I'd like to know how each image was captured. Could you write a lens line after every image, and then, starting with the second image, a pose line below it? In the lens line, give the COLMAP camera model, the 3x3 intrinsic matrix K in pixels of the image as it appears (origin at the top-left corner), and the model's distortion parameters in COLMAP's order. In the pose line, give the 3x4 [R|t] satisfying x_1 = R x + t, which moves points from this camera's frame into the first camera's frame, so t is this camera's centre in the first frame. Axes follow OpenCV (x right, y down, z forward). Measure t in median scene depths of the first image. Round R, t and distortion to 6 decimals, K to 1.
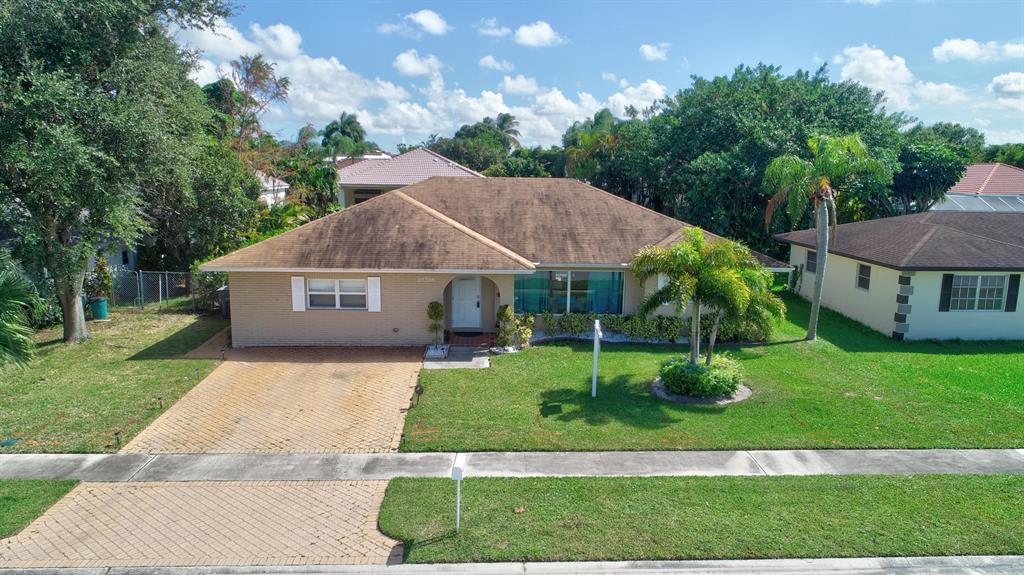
lens RADIAL K [[690.5, 0, 512.0], [0, 690.5, 287.5], [0, 0, 1]] dist [0.002604, 0.002983]
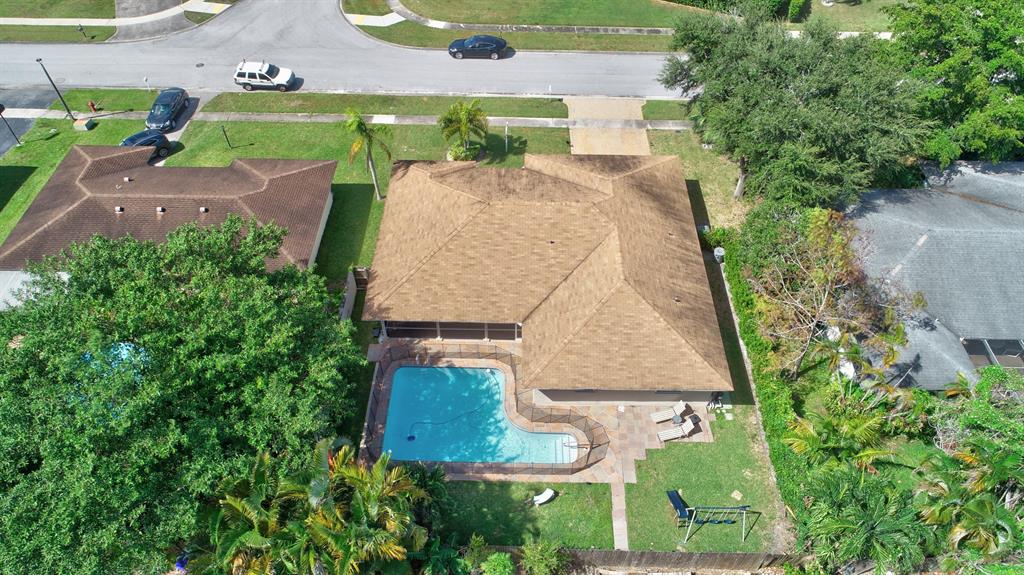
lens RADIAL K [[695.7, 0, 511.6], [0, 695.7, 302.9], [0, 0, 1]] dist [-0.002196, 0.002499]
pose [[-0.998267, -0.054975, 0.020982, 0.006018], [-0.011525, 0.532329, 0.846459, -2.204759], [-0.057703, 0.844750, -0.532040, 3.503686]]
